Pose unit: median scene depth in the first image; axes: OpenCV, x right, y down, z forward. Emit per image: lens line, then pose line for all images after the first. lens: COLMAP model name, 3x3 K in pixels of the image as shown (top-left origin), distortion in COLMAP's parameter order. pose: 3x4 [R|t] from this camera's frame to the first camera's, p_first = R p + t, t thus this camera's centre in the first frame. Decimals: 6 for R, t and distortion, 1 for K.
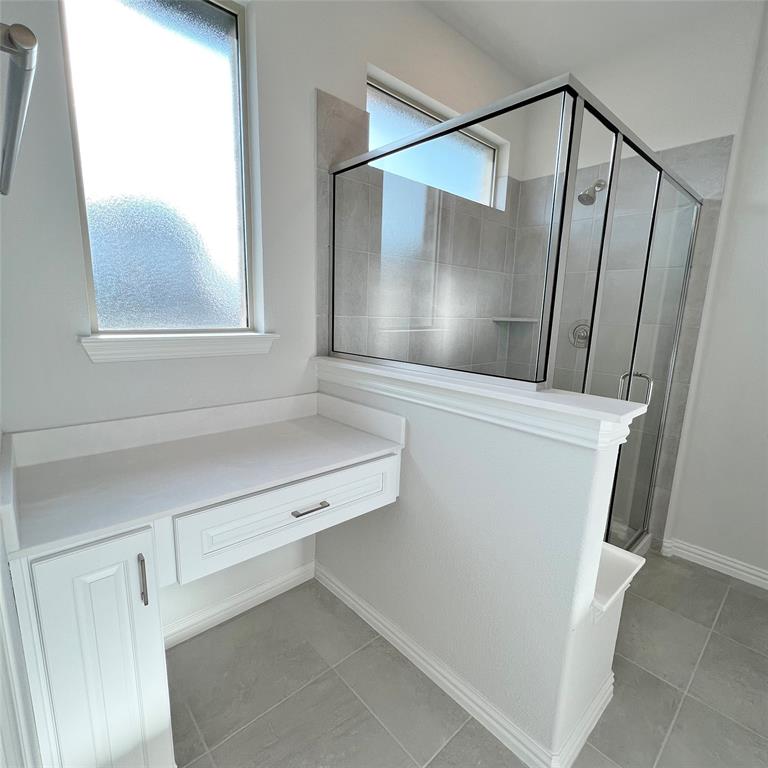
lens RADIAL K [[409.7, 0, 380.0], [0, 409.7, 384.8], [0, 0, 1]] dist [-0.001957, 0.000617]
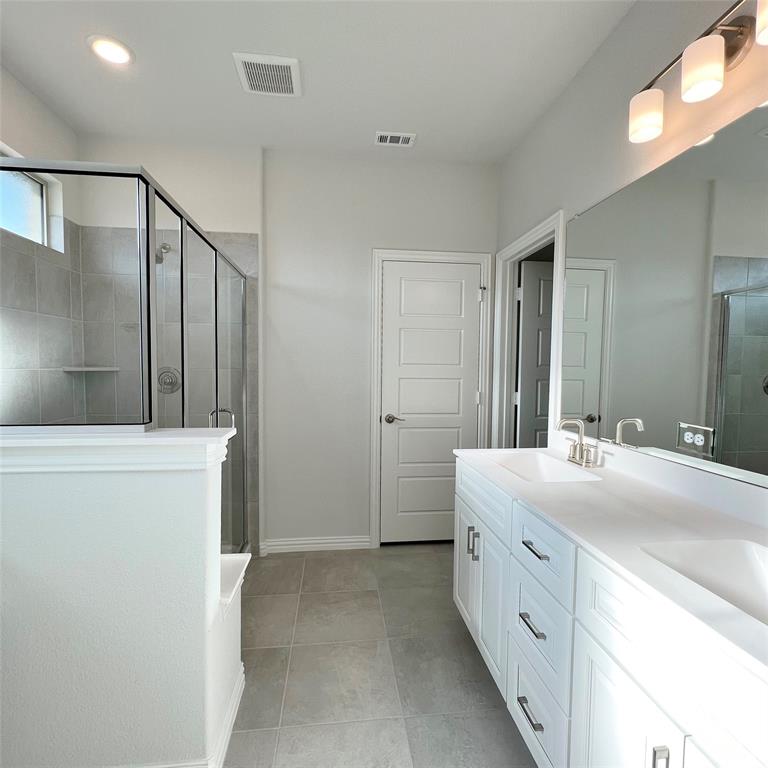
lens RADIAL K [[409.7, 0, 385.5], [0, 409.7, 384.3], [0, 0, 1]] dist [-0.001957, 0.000617]
pose [[0.569858, -0.064974, 0.819171, -0.068173], [0.159938, 0.986575, -0.033009, 0.014600], [-0.806029, 0.149827, 0.572599, -0.078081]]
